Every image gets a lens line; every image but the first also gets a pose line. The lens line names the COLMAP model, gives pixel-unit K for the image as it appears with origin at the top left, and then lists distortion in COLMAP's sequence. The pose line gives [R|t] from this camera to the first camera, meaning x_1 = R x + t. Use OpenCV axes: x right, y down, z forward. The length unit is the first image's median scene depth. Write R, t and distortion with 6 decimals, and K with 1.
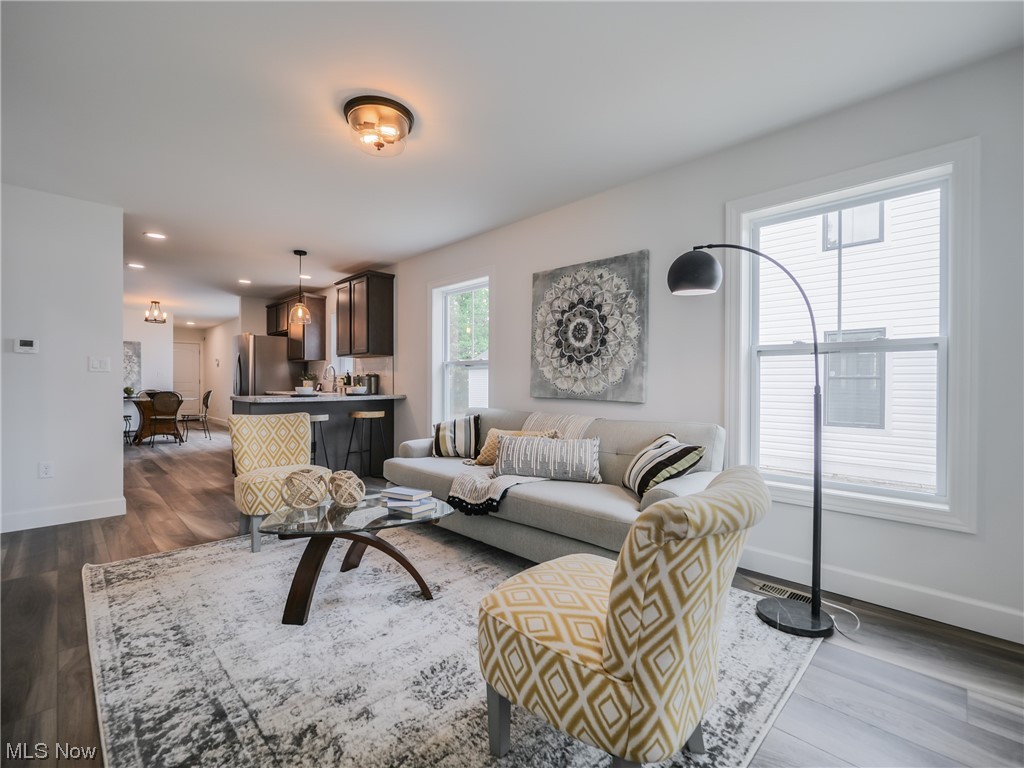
lens RADIAL K [[449.5, 0, 518.8], [0, 449.5, 384.7], [0, 0, 1]] dist [-0.008264, 0.001009]
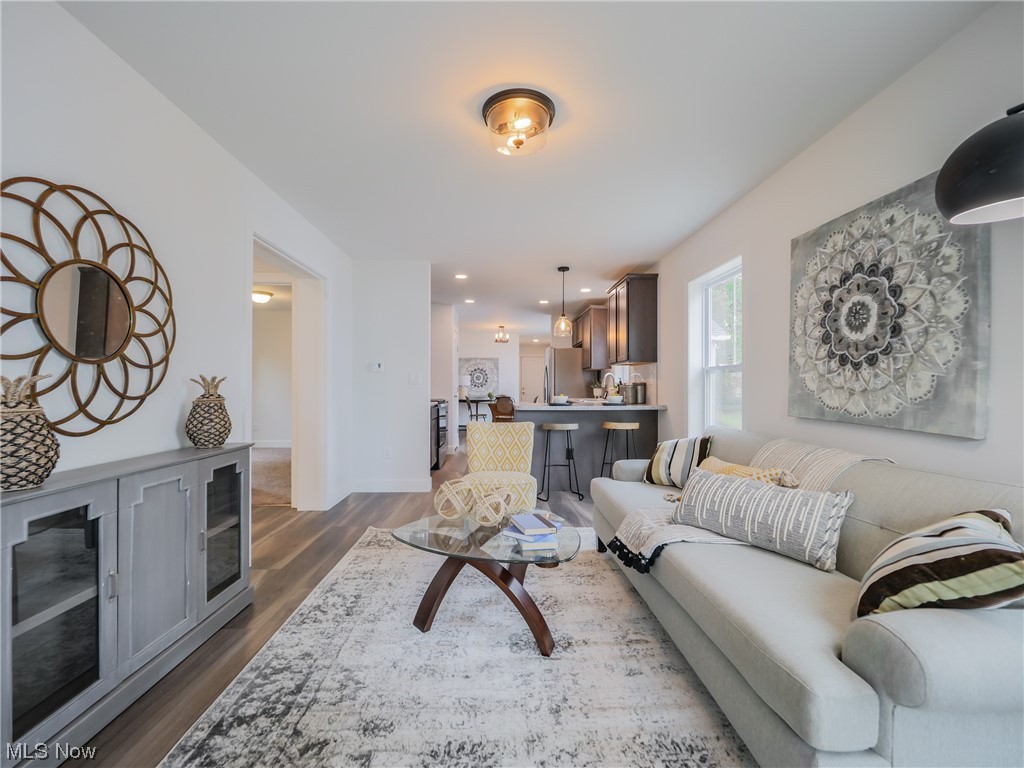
lens RADIAL K [[449.5, 0, 517.5], [0, 449.5, 383.2], [0, 0, 1]] dist [-0.008264, 0.001009]
pose [[0.725565, -0.006427, -0.688124, 0.227409], [-0.002451, 0.999926, -0.011924, -0.016254], [0.688150, 0.010339, 0.725495, 0.226726]]
